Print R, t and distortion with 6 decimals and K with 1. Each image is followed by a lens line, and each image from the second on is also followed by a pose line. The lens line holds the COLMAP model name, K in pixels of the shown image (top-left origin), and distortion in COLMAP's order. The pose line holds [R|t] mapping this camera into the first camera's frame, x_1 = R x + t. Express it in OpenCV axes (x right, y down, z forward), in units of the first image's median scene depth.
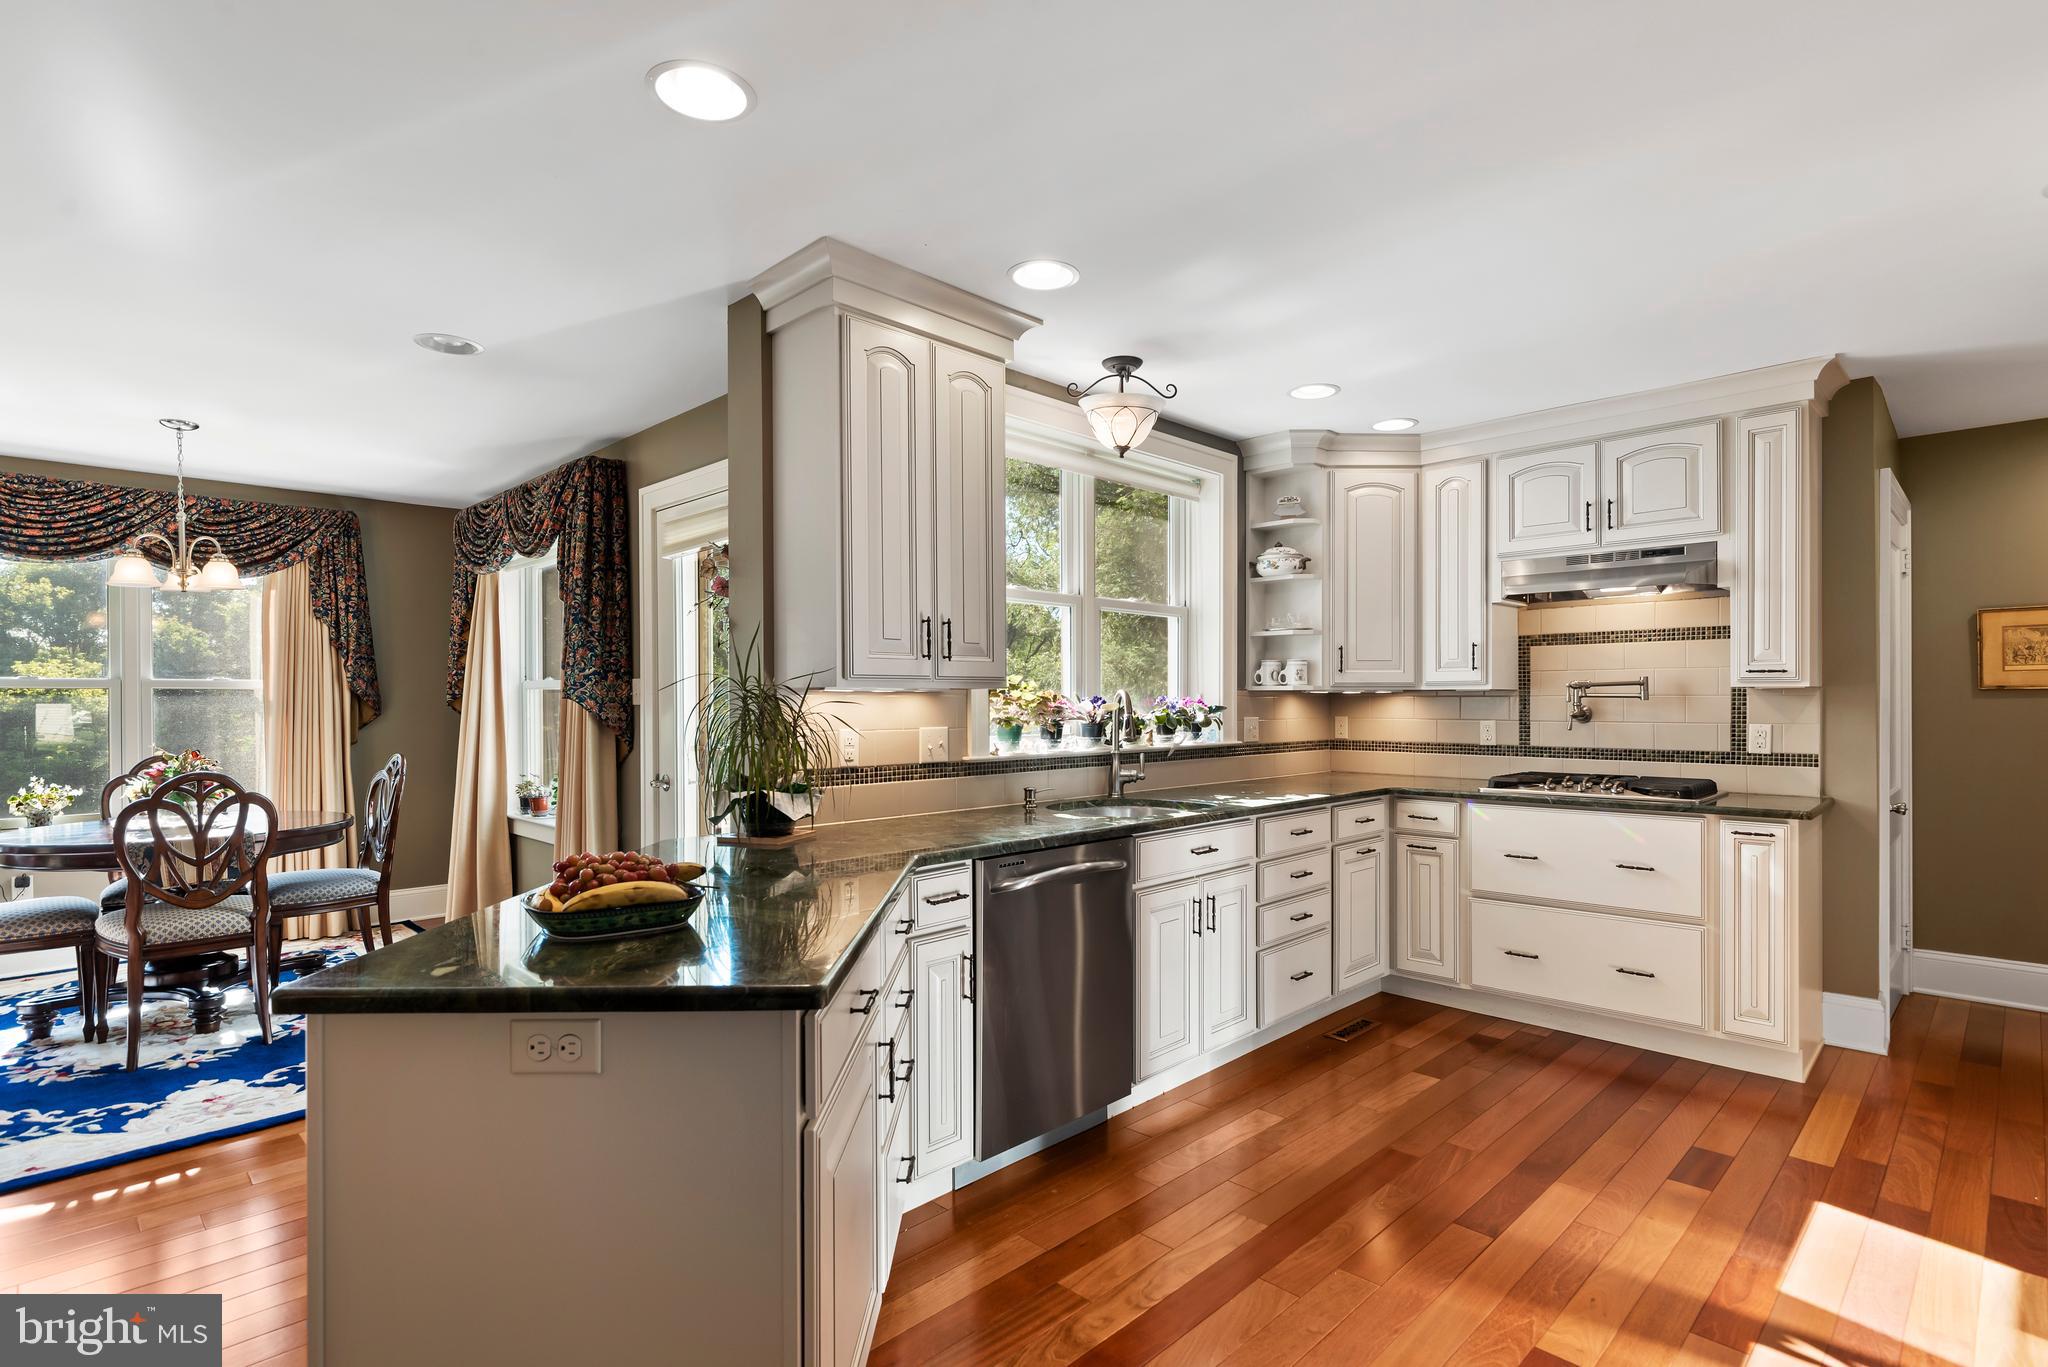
lens RADIAL K [[1006.4, 0, 1042.3], [0, 1006.4, 704.7], [0, 0, 1]] dist [-0.000476, 0.002314]
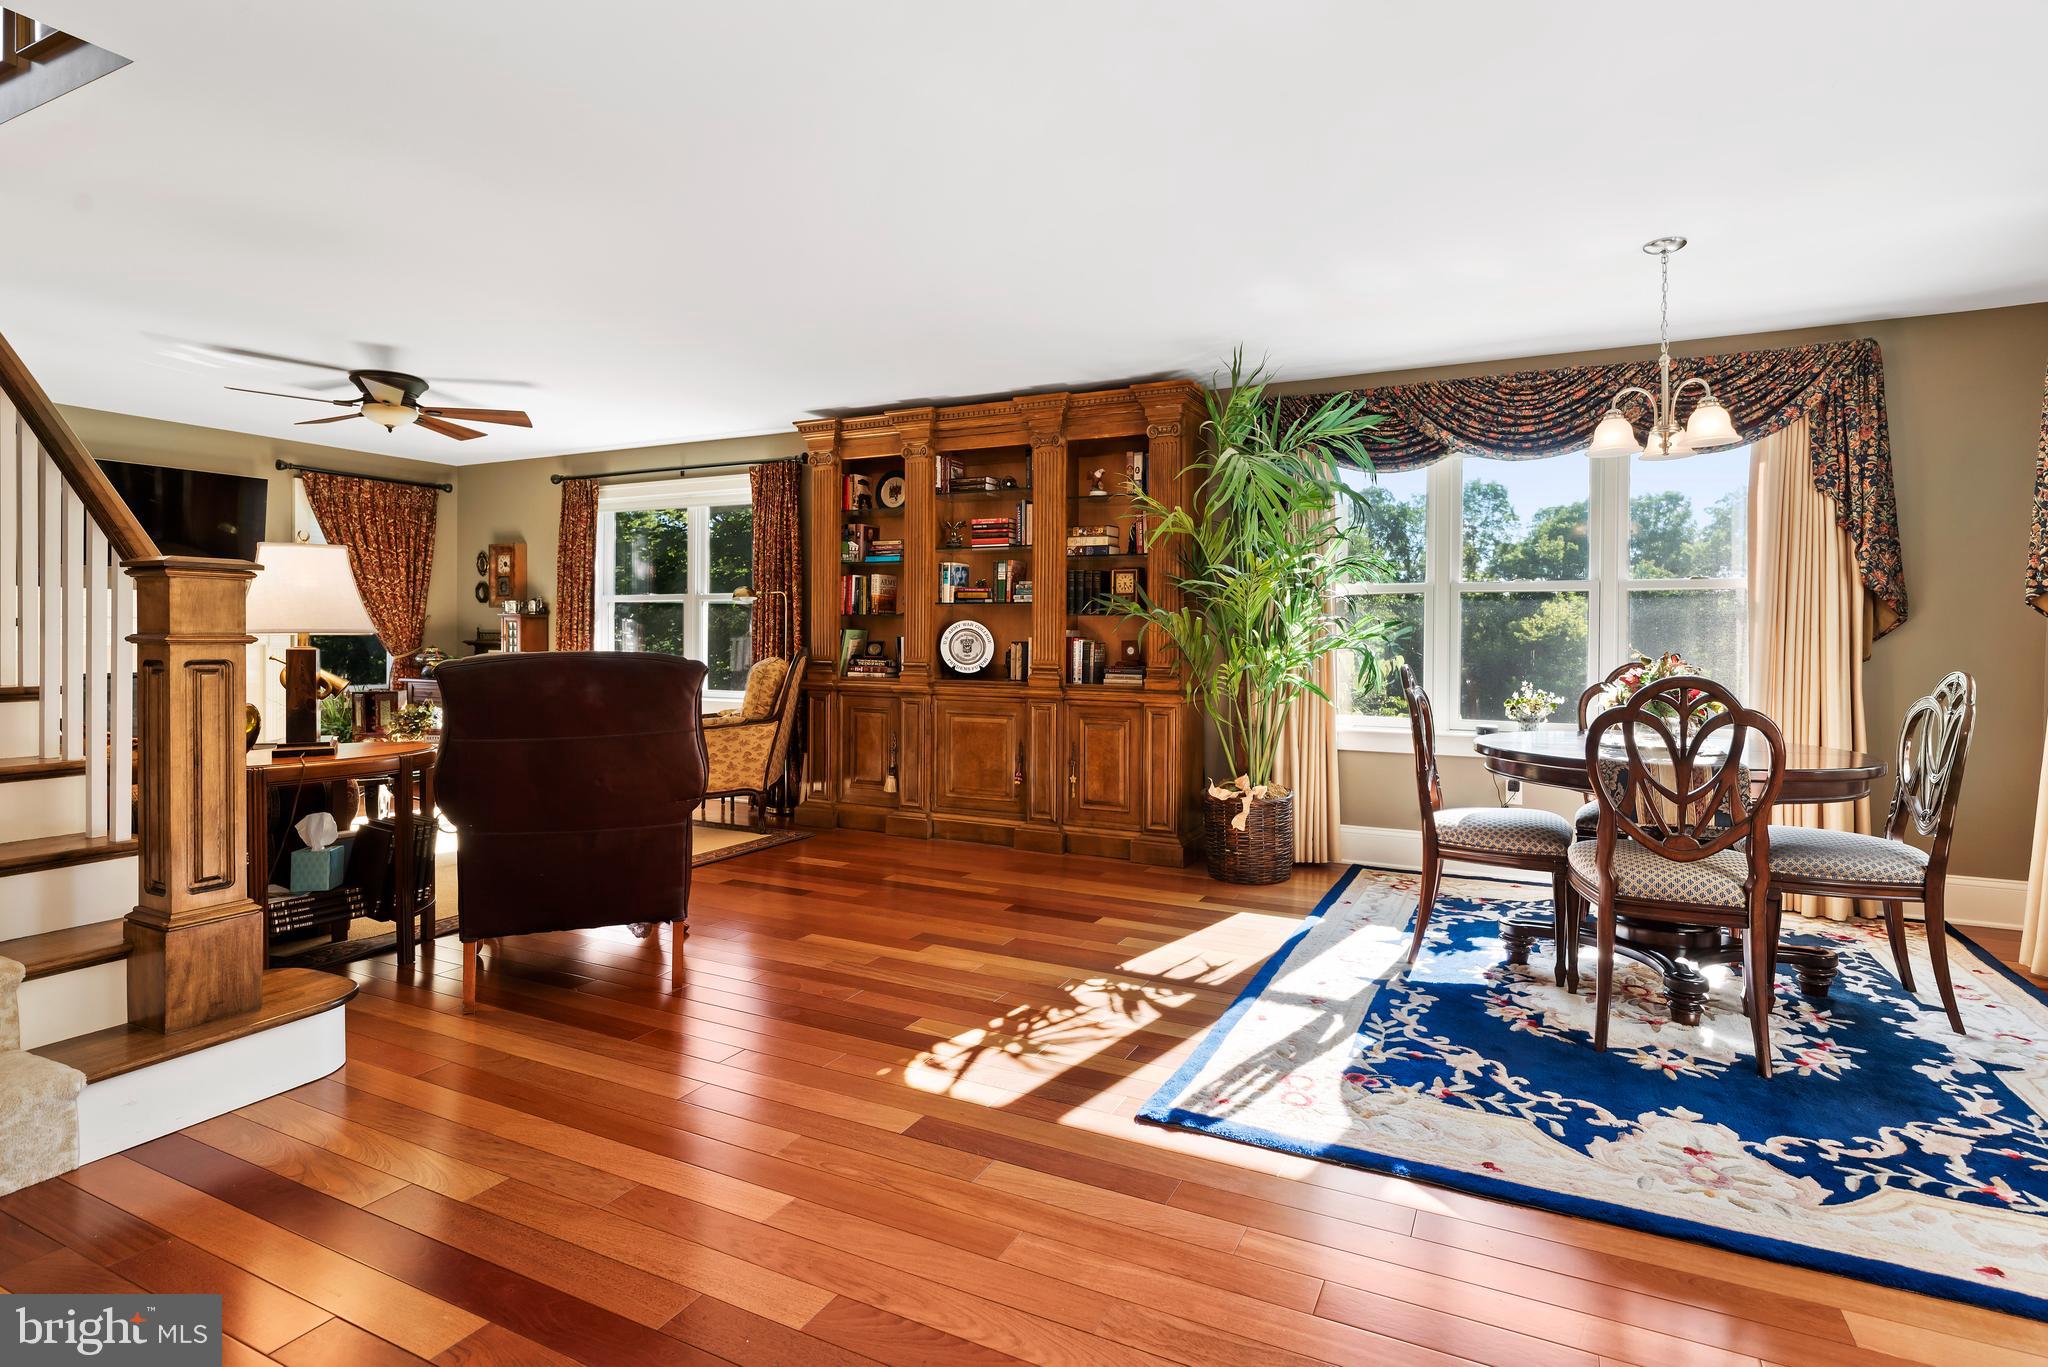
lens RADIAL K [[1011.8, 0, 1055.0], [0, 1011.8, 645.0], [0, 0, 1]] dist [-0.000316, -0.000631]
pose [[0.326830, 0.013628, -0.944985, -0.271856], [-0.011297, 0.999881, 0.010512, 0.039031], [0.945016, 0.007240, 0.326945, 0.304997]]
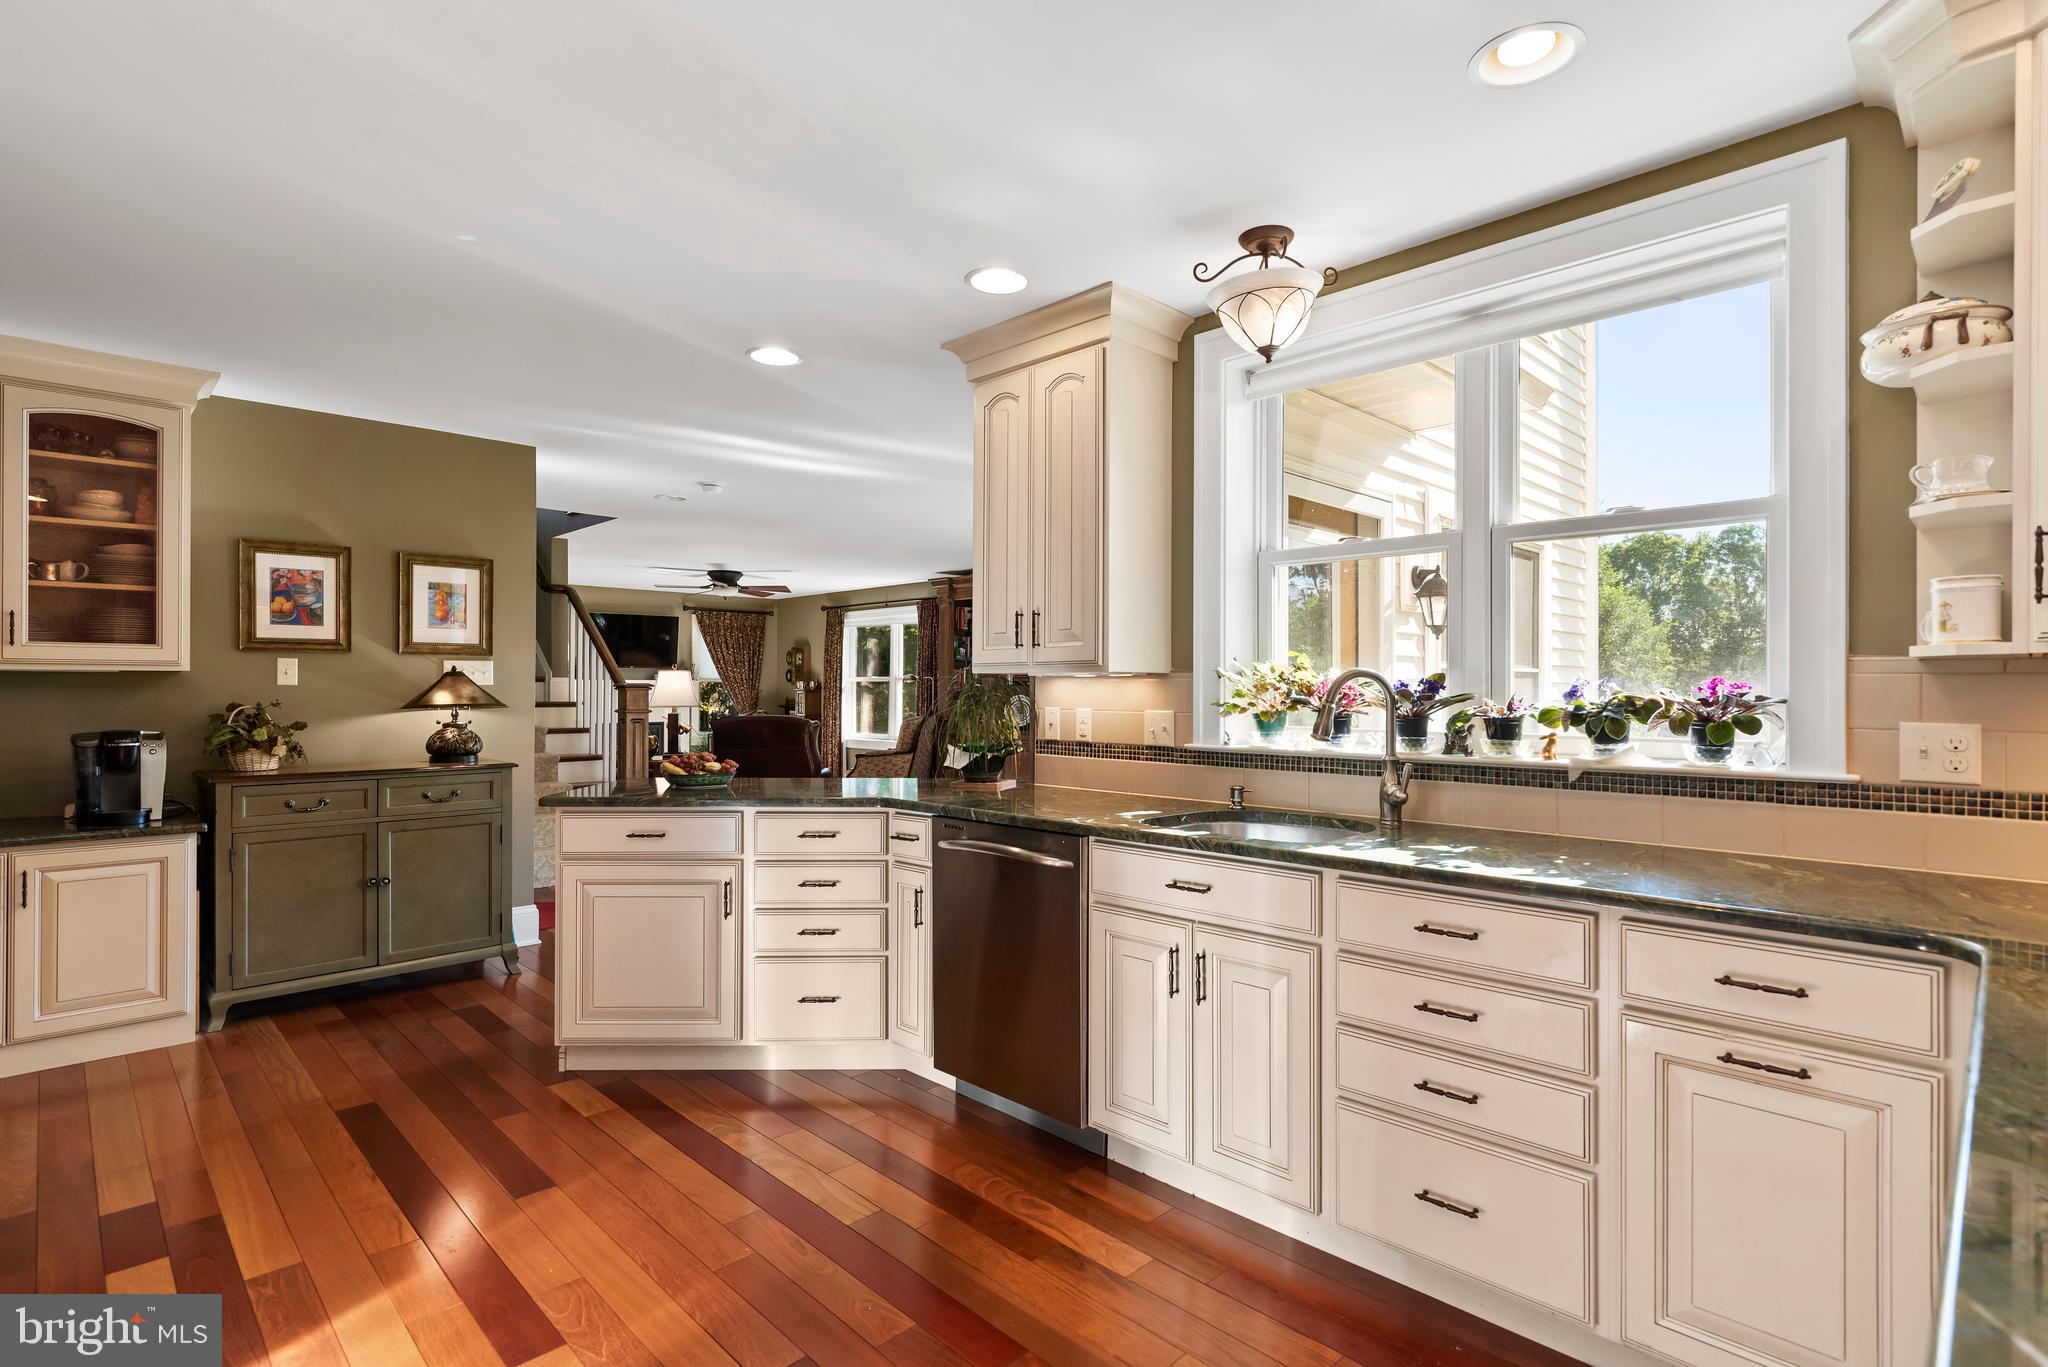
lens RADIAL K [[990.8, 0, 1048.5], [0, 990.8, 685.6], [0, 0, 1]] dist [-0.001597, -0.000258]
pose [[0.000634, -0.001529, -0.999999, 0.735445], [-0.006453, 0.999978, -0.001533, -0.000118], [0.999979, 0.006454, 0.000624, 0.746764]]
